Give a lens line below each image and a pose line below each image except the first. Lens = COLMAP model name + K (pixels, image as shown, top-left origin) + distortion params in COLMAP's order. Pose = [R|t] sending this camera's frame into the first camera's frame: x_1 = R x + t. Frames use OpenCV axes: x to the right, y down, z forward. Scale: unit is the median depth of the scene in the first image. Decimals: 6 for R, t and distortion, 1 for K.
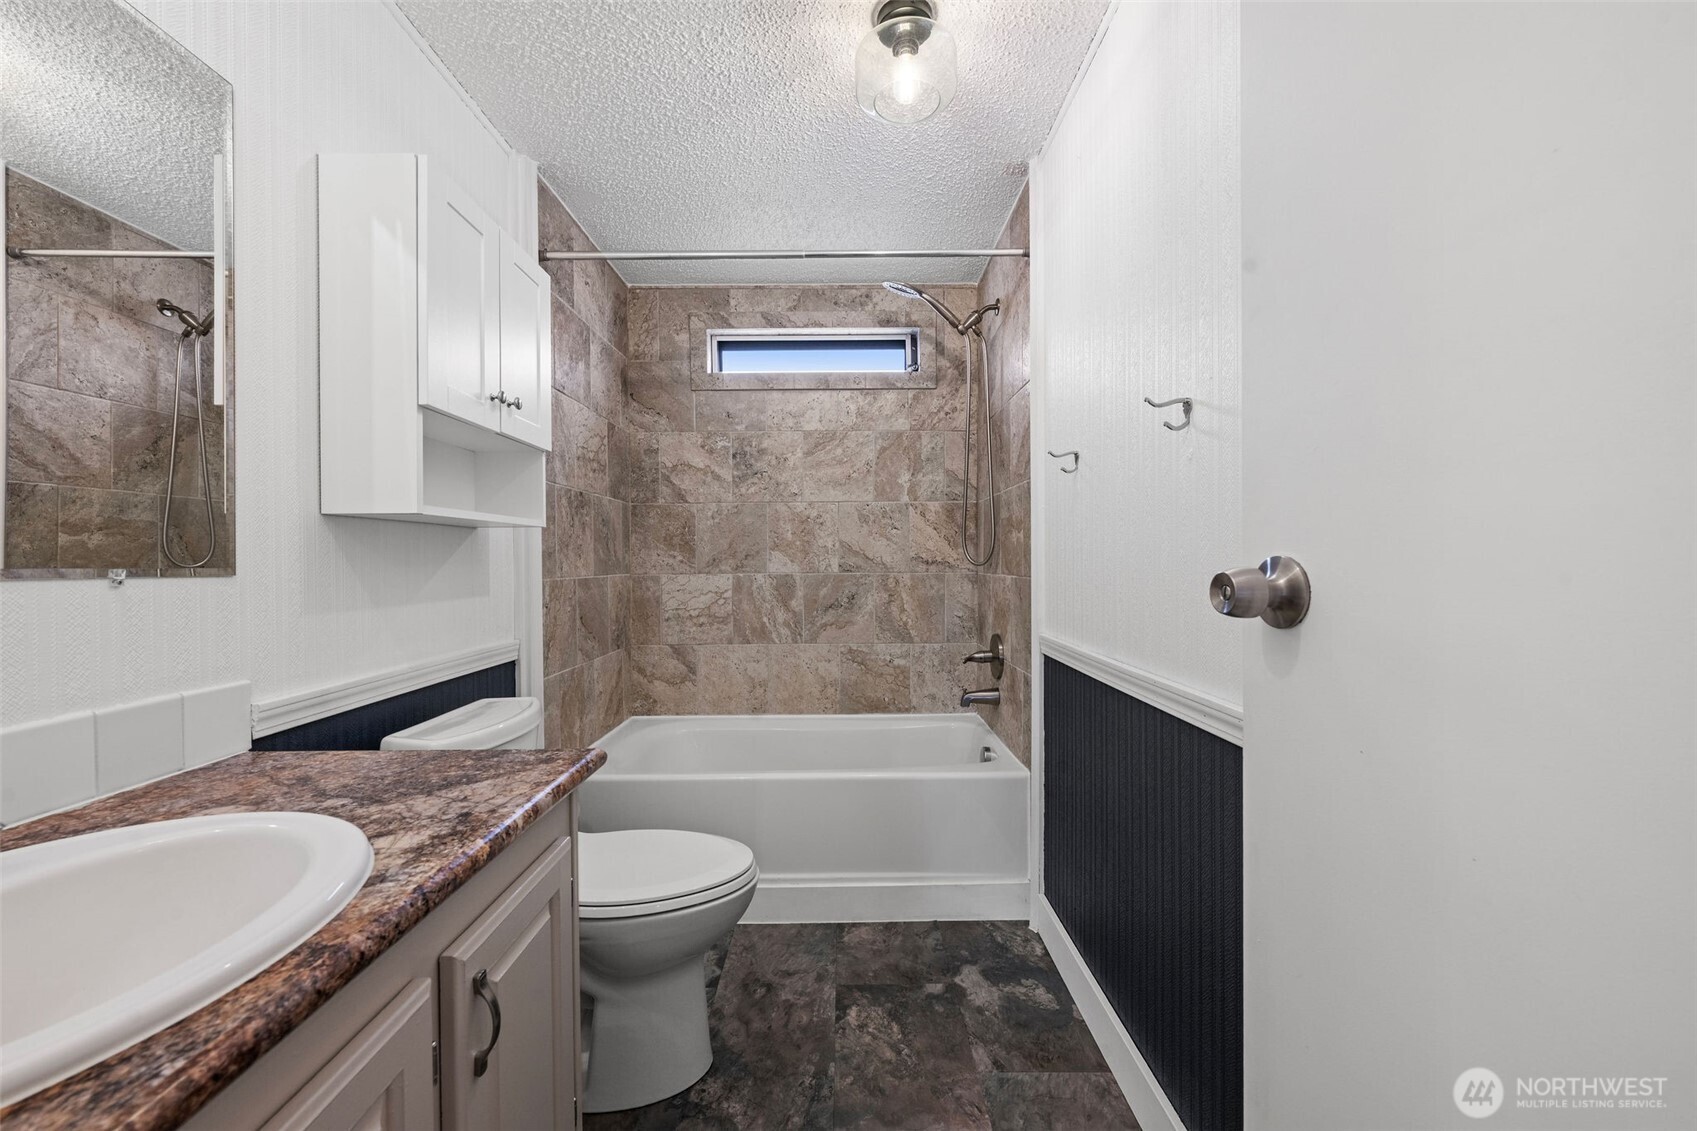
lens RADIAL K [[670.1, 0, 846.4], [0, 670.1, 561.4], [0, 0, 1]] dist [-0.000255, -0.000236]
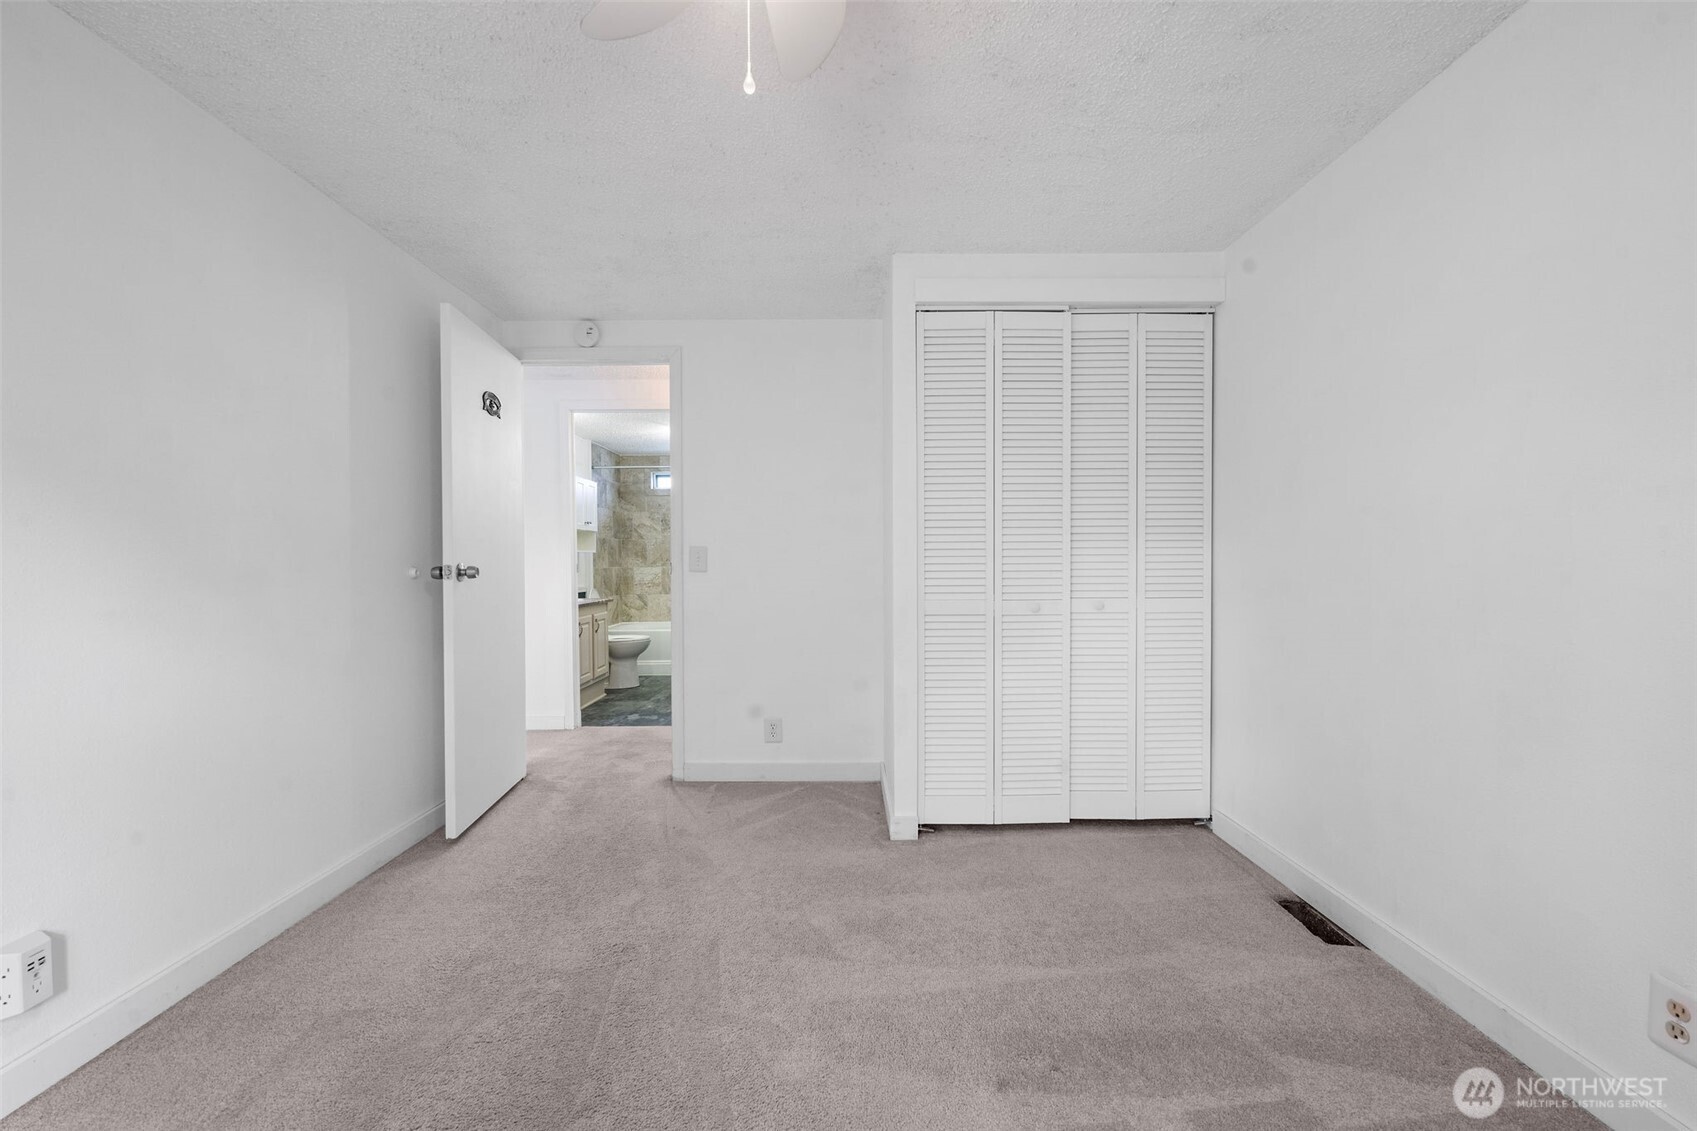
lens RADIAL K [[670.1, 0, 842.8], [0, 670.1, 562.6], [0, 0, 1]] dist [-0.000255, -0.000236]
pose [[0.999993, -0.000910, -0.003658, 0.536846], [0.000922, 0.999994, 0.003331, -0.005905], [0.003655, -0.003335, 0.999988, -1.571293]]
